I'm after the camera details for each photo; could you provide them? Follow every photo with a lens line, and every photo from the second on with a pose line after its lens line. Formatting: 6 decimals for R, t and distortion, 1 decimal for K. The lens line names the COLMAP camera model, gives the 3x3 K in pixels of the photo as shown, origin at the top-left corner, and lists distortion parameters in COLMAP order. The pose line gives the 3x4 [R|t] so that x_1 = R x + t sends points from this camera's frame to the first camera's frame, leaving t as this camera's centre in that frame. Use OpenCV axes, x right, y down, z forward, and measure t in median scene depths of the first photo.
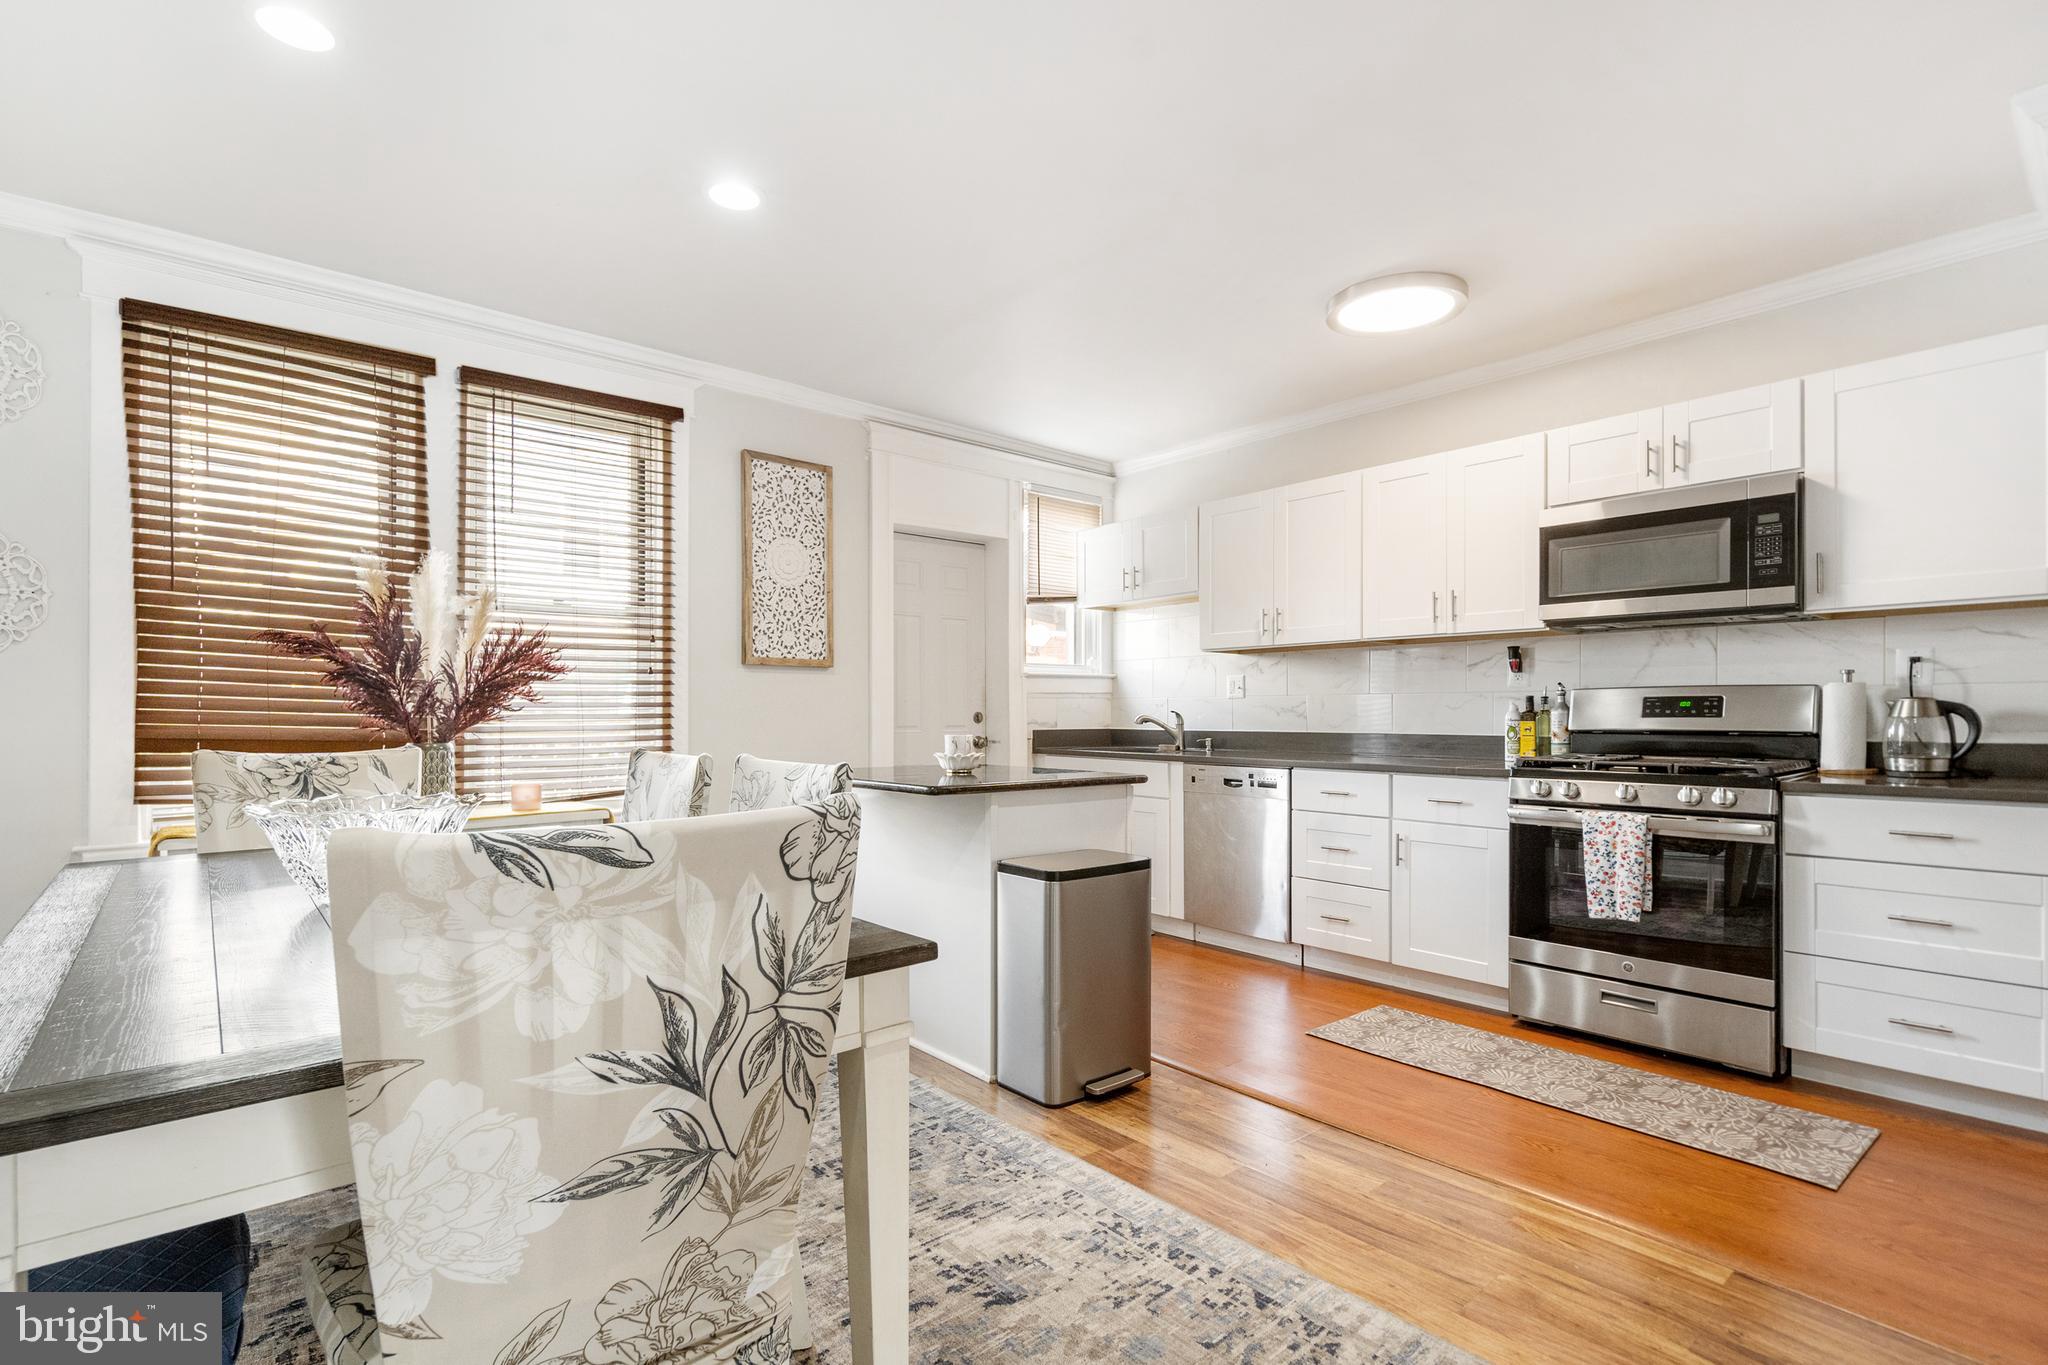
lens RADIAL K [[948.1, 0, 1023.5], [0, 948.1, 714.1], [0, 0, 1]] dist [0.001551, 0.000784]
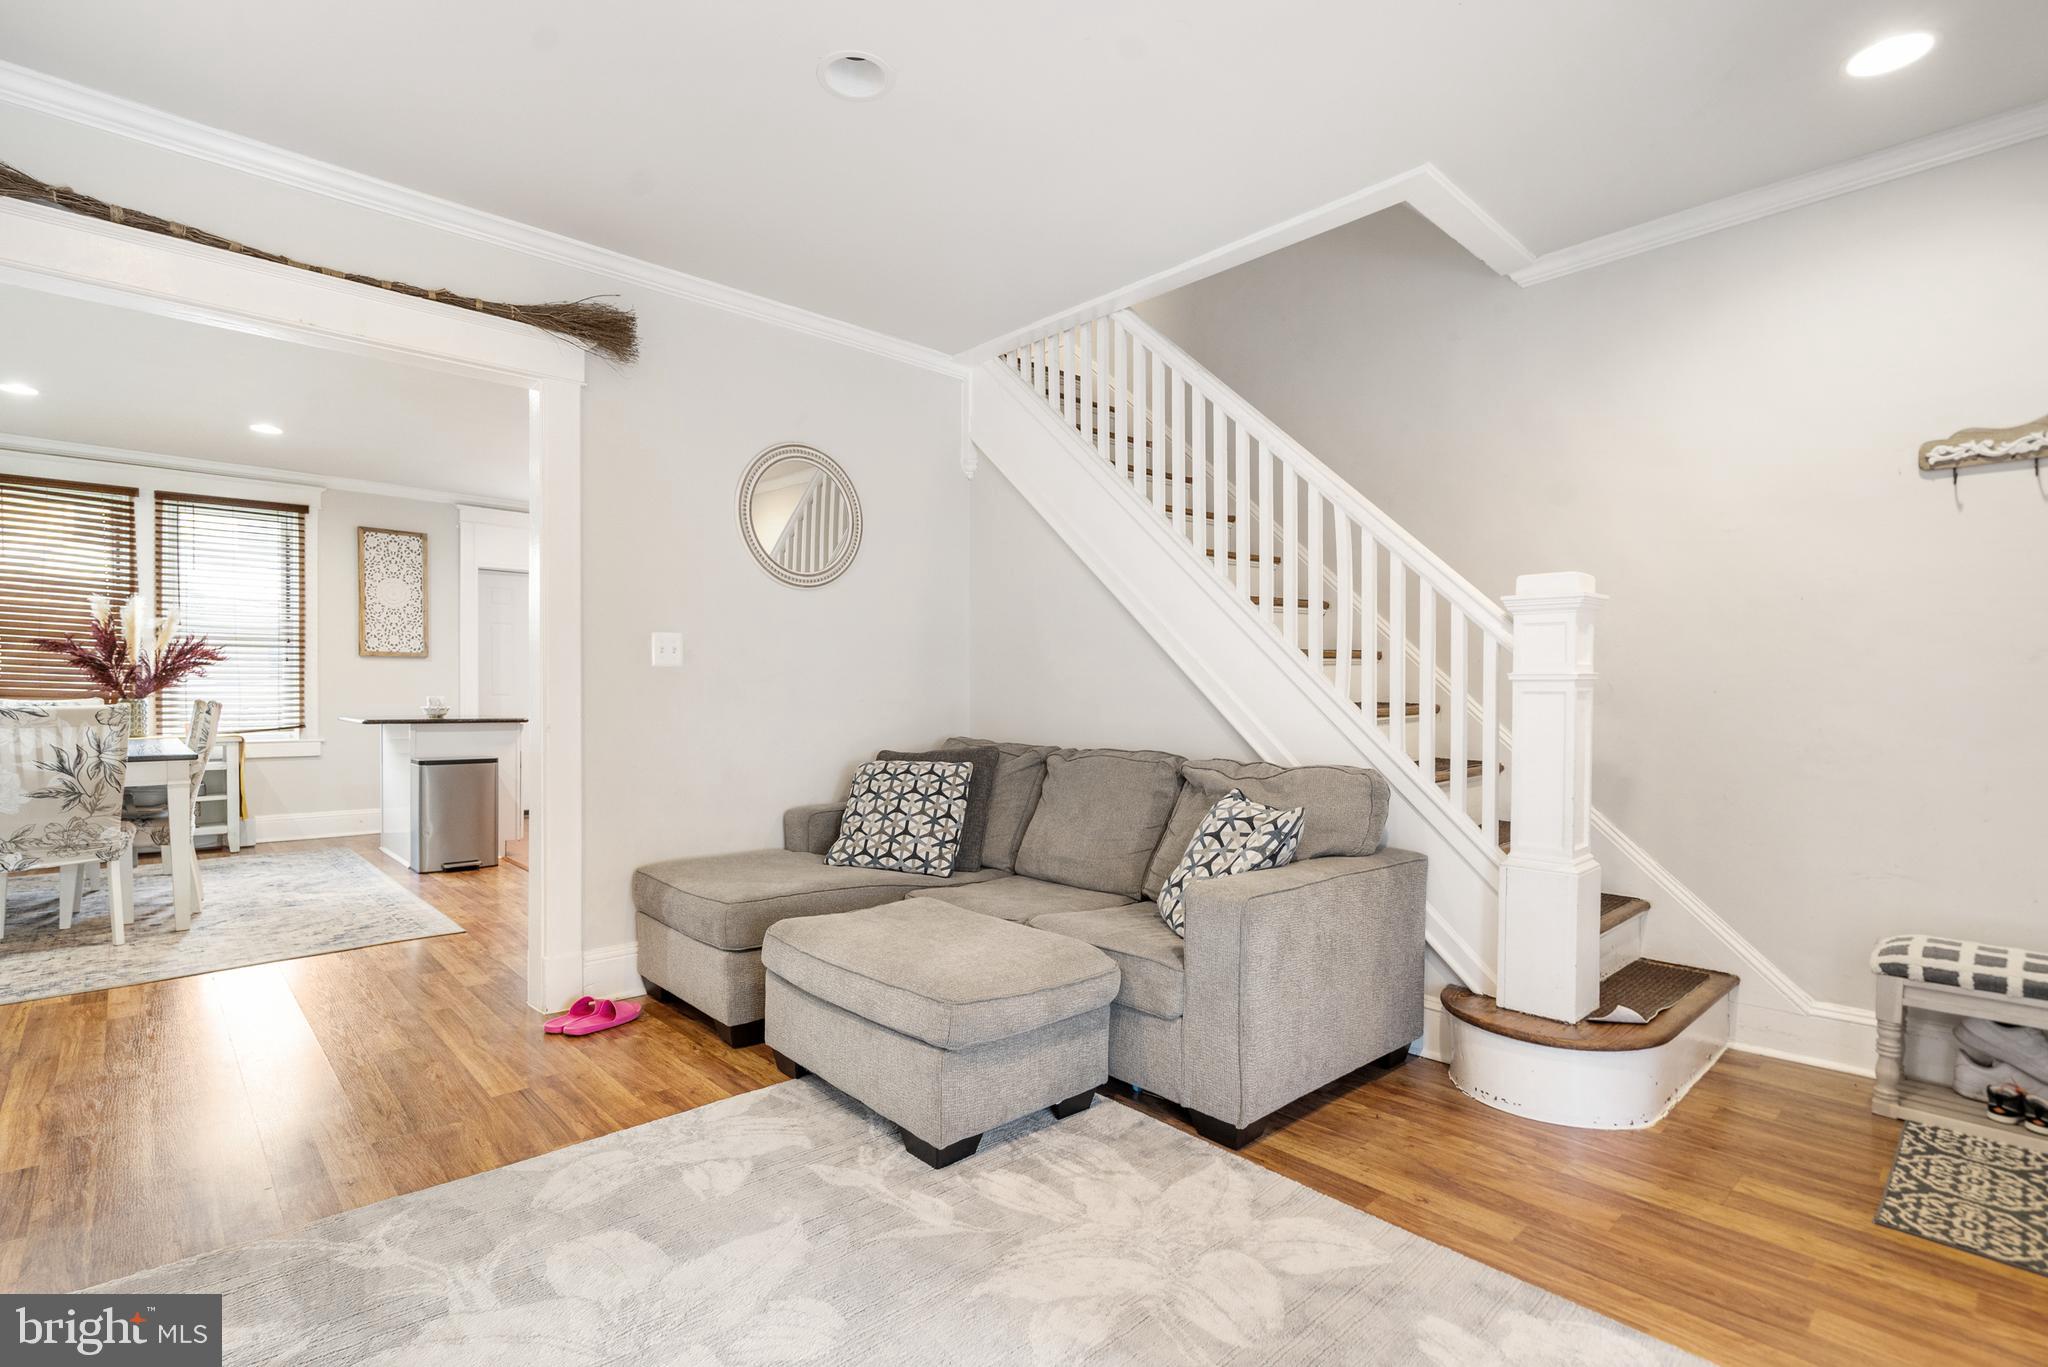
lens RADIAL K [[942.7, 0, 1012.6], [0, 942.7, 709.9], [0, 0, 1]] dist [-0.000650, -0.000547]
pose [[0.998919, 0.005632, 0.046141, 0.989536], [-0.006504, 0.999803, 0.018774, 0.006044], [-0.046026, -0.019054, 0.998758, -0.905033]]
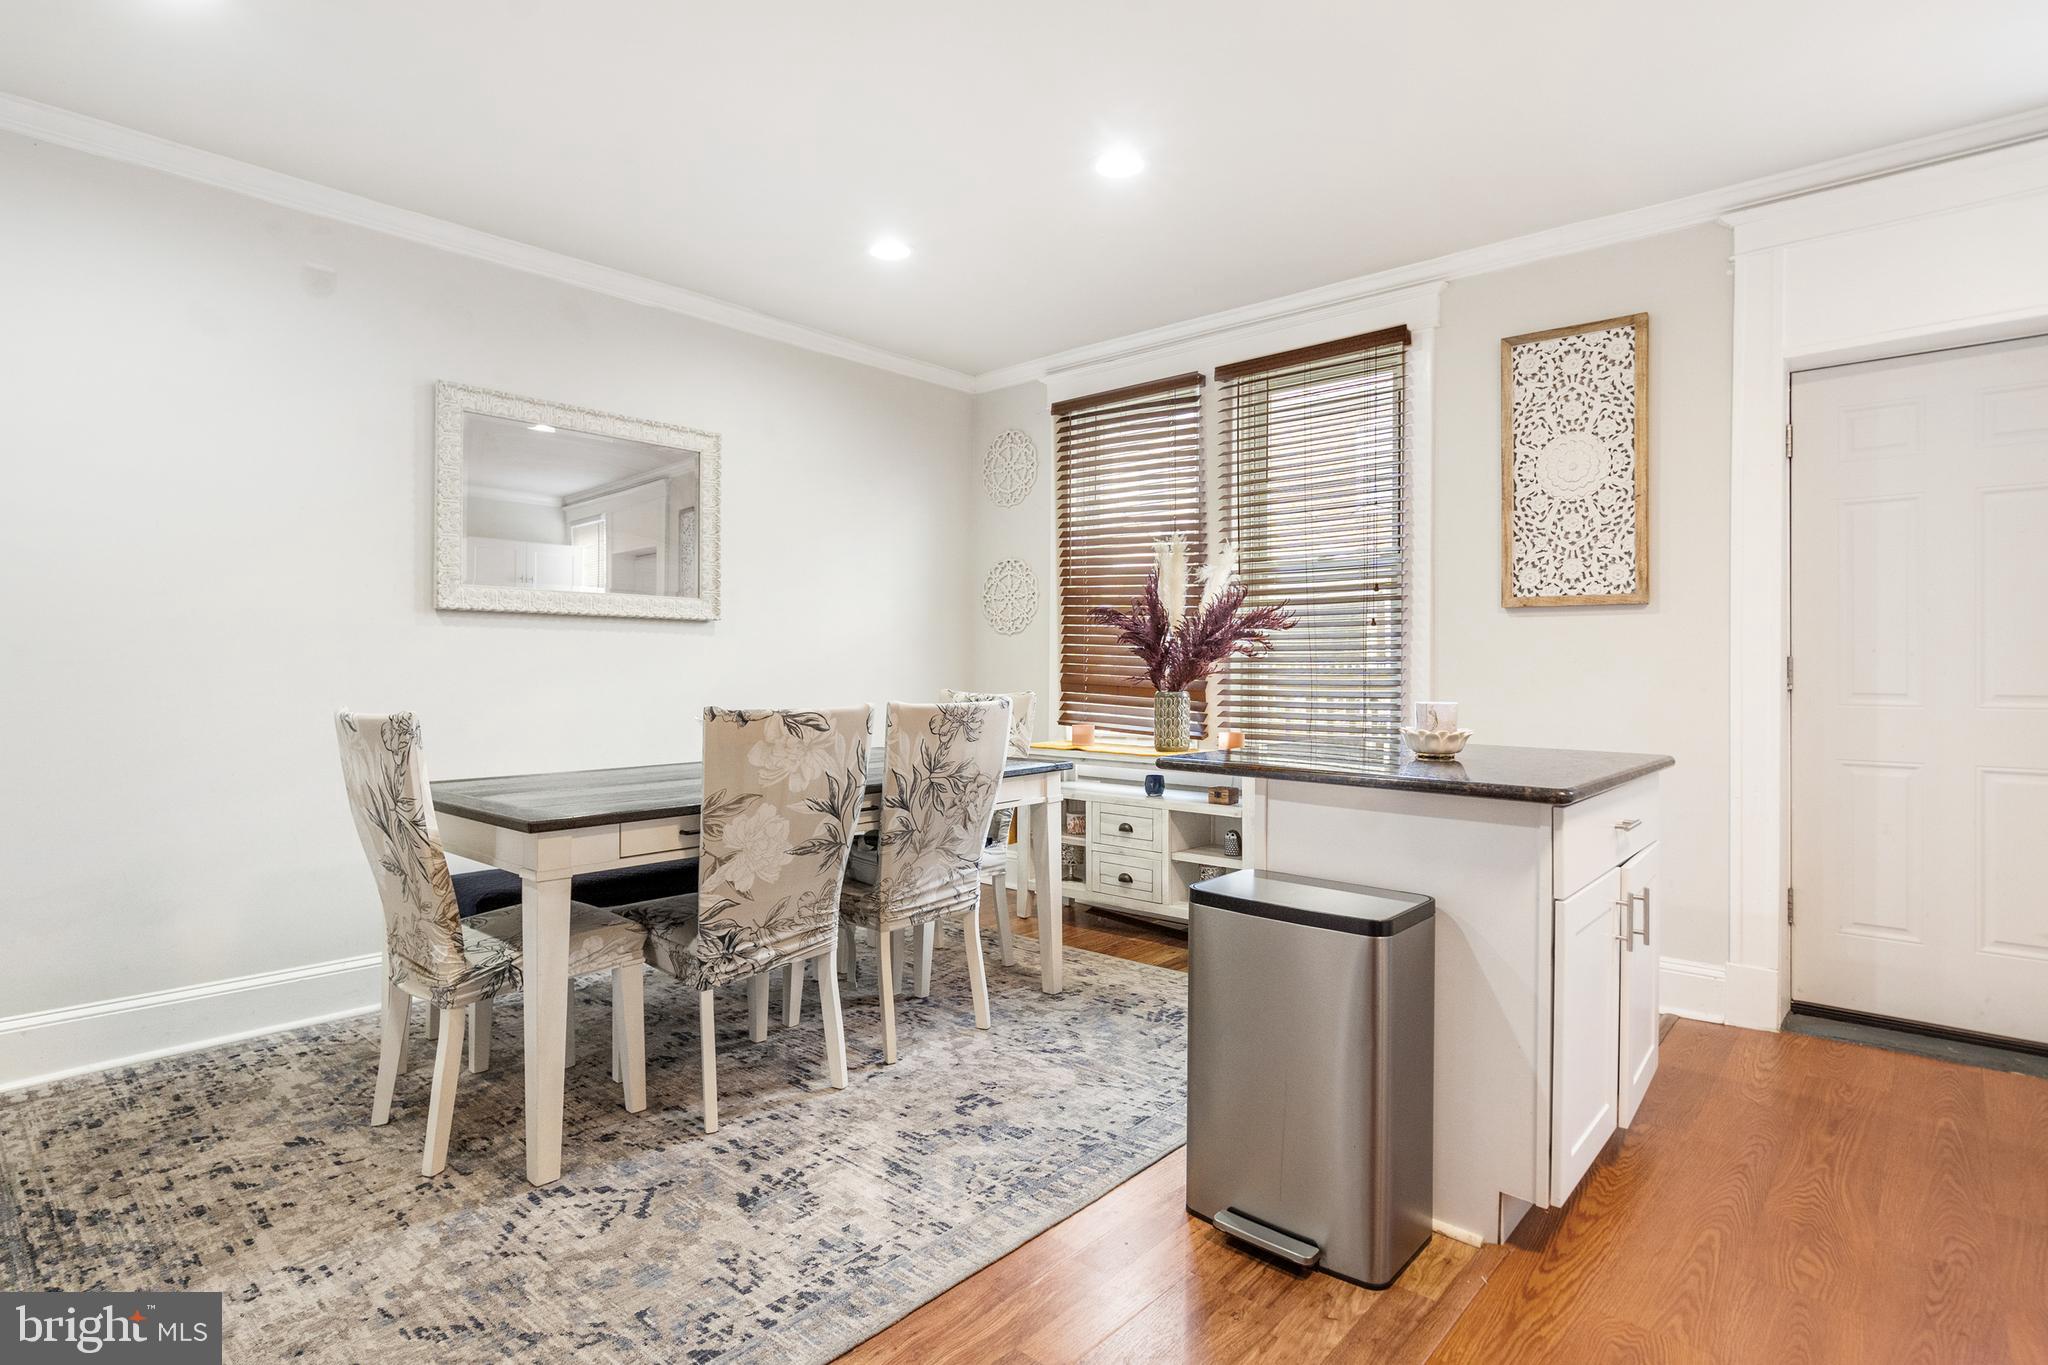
lens RADIAL K [[1030.3, 0, 1028.6], [0, 1030.3, 662.1], [0, 0, 1]] dist [-0.003846, 0.000681]
pose [[0.143153, -0.000398, -0.989700, 0.643599], [-0.003662, 0.999993, -0.000932, -0.005767], [0.989694, 0.003758, 0.143151, 0.611353]]
